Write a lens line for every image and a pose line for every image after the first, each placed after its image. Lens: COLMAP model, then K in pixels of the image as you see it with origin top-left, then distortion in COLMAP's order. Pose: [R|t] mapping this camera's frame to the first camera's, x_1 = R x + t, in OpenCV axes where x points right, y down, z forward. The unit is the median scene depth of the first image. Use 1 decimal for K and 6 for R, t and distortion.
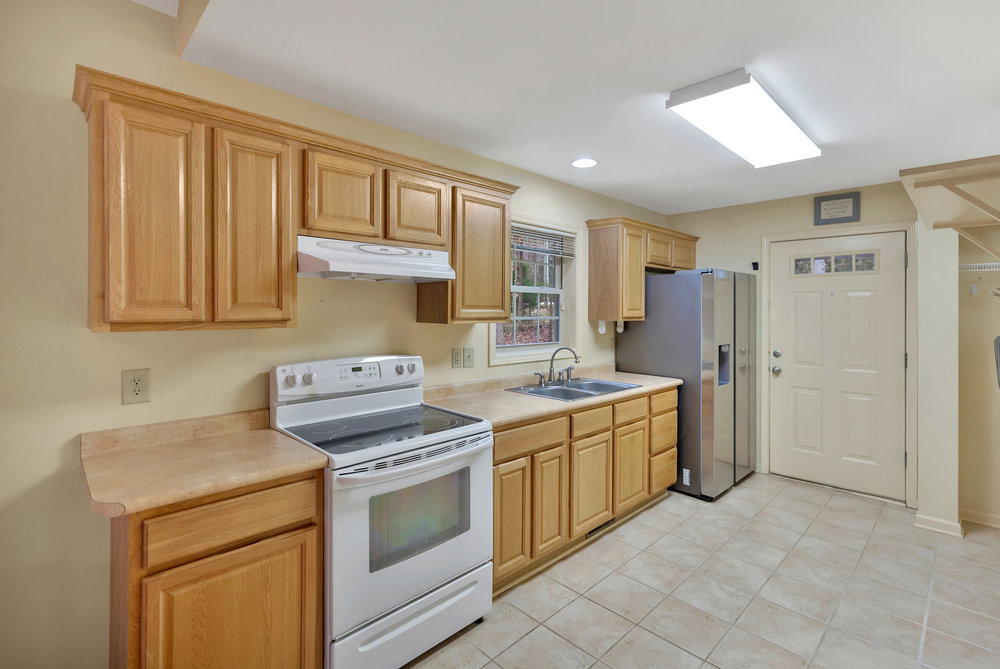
lens RADIAL K [[462.3, 0, 512.3], [0, 462.3, 316.9], [0, 0, 1]] dist [0.008673, 0.000213]
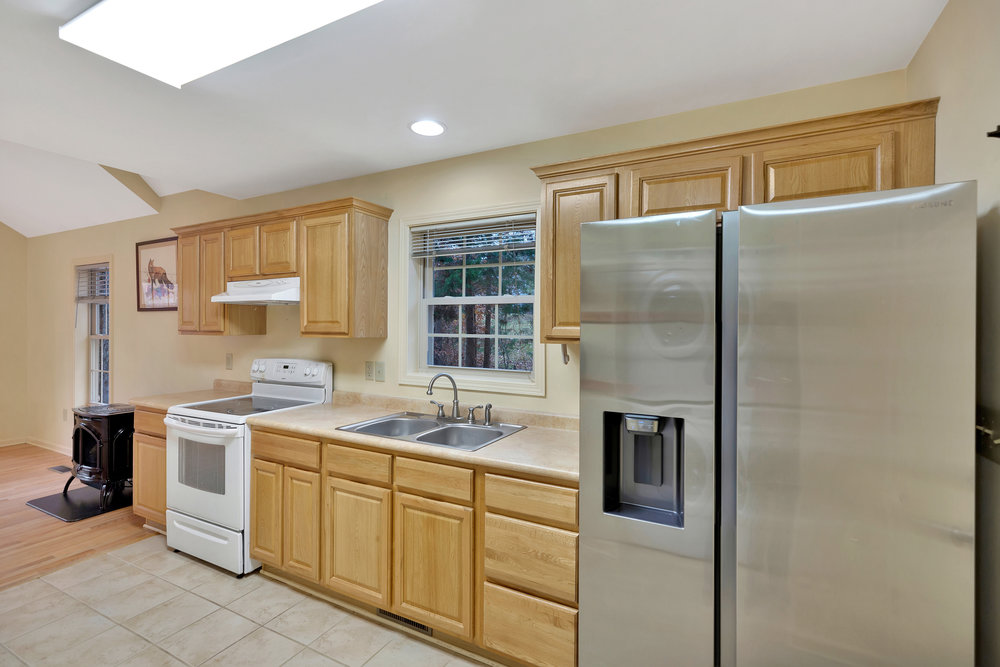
lens RADIAL K [[469.7, 0, 505.0], [0, 469.7, 314.9], [0, 0, 1]] dist [0.001624, 0.000487]
pose [[0.290764, -0.022130, -0.956539, 1.179479], [-0.012427, 0.999561, -0.026902, -0.017453], [0.956714, 0.019709, 0.290362, 1.134276]]
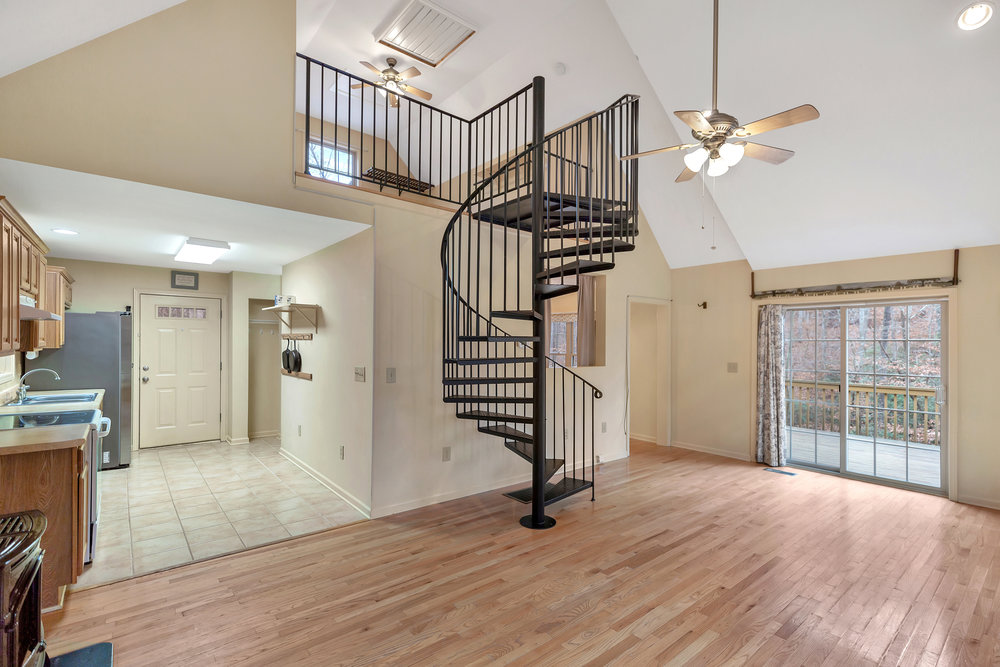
lens RADIAL K [[469.9, 0, 507.0], [0, 469.9, 338.3], [0, 0, 1]] dist [0.006013, 0.000604]
pose [[0.107386, 0.008508, 0.994181, -1.393065], [-0.004419, 0.999958, -0.008080, -0.018695], [-0.994208, -0.003525, 0.107419, -0.561021]]
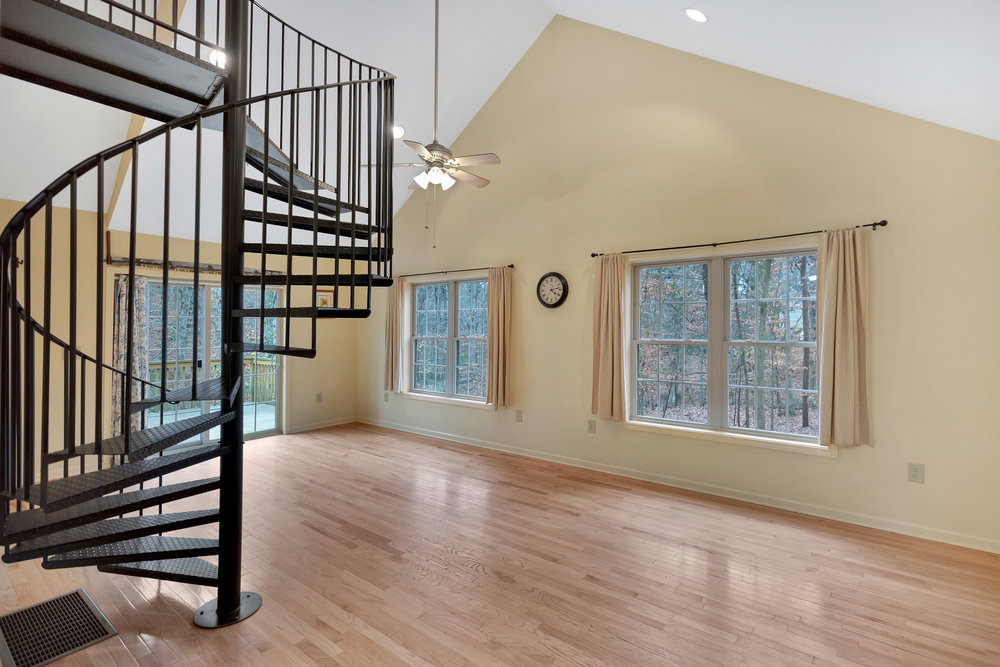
lens RADIAL K [[462.3, 0, 512.3], [0, 462.3, 315.9], [0, 0, 1]] dist [0.008673, 0.000213]
pose [[-0.992434, -0.003150, -0.122737, -0.266359], [-0.001373, 0.999893, -0.014558, -0.010904], [0.122770, -0.014280, -0.992332, 0.546926]]
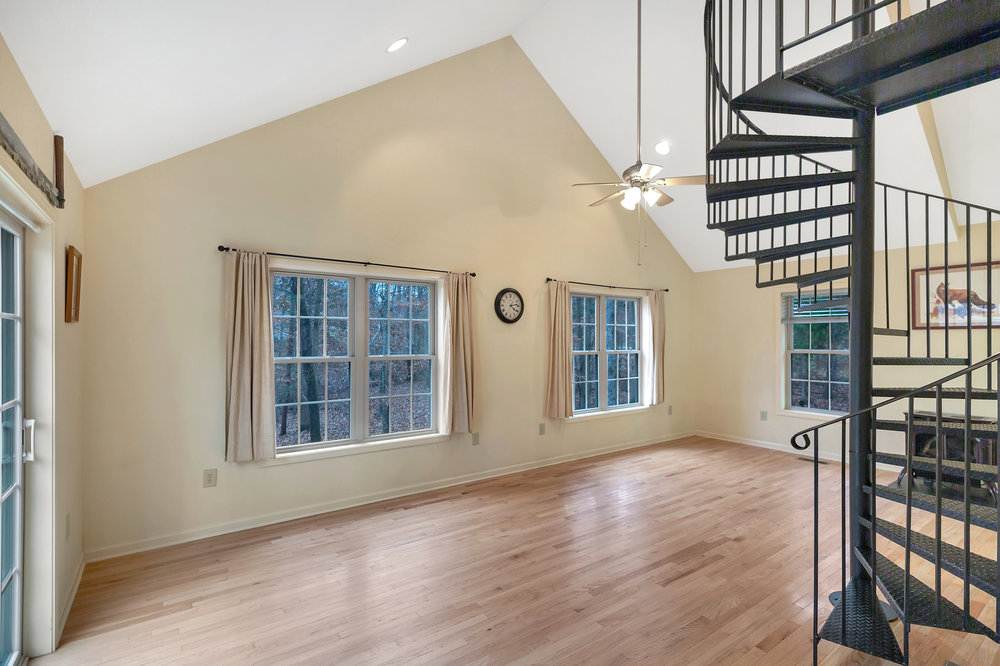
lens RADIAL K [[470.6, 0, 500.0], [0, 470.6, 333.0], [0, 0, 1]] dist [0.002296, -0.000180]
pose [[-0.180969, -0.016935, -0.983343, 1.386306], [-0.005955, 0.999852, -0.016124, 0.001887], [0.983471, 0.002937, -0.181043, -1.103415]]
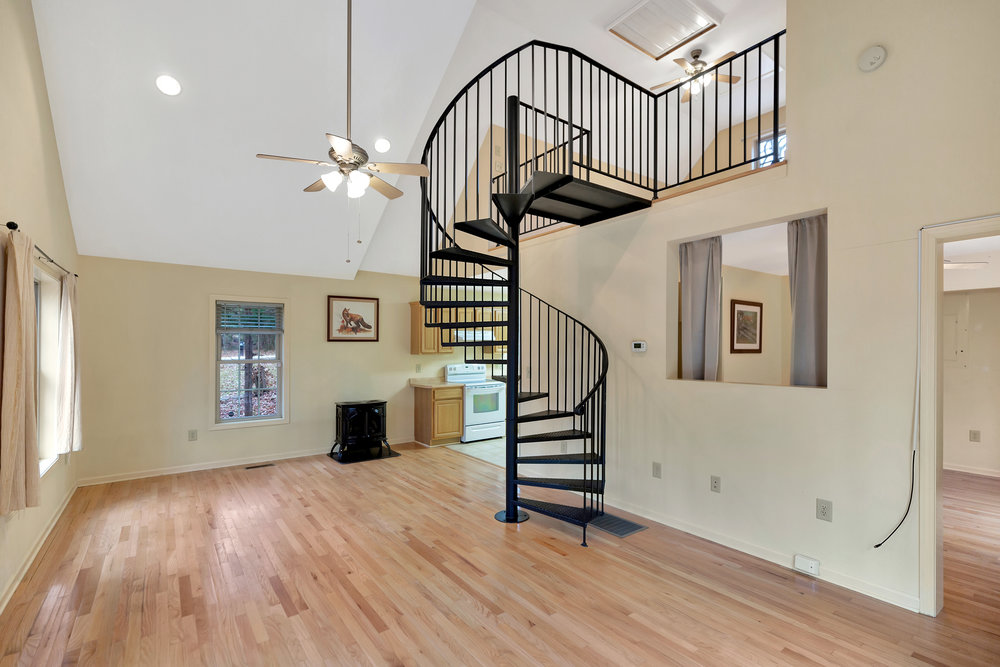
lens RADIAL K [[454.6, 0, 500.4], [0, 454.6, 351.9], [0, 0, 1]] dist [0.000973, 0.000216]
pose [[0.986047, -0.004259, -0.166415, 0.432059], [0.004268, 0.999991, -0.000303, 0.003639], [0.166415, -0.000412, 0.986056, -2.096375]]
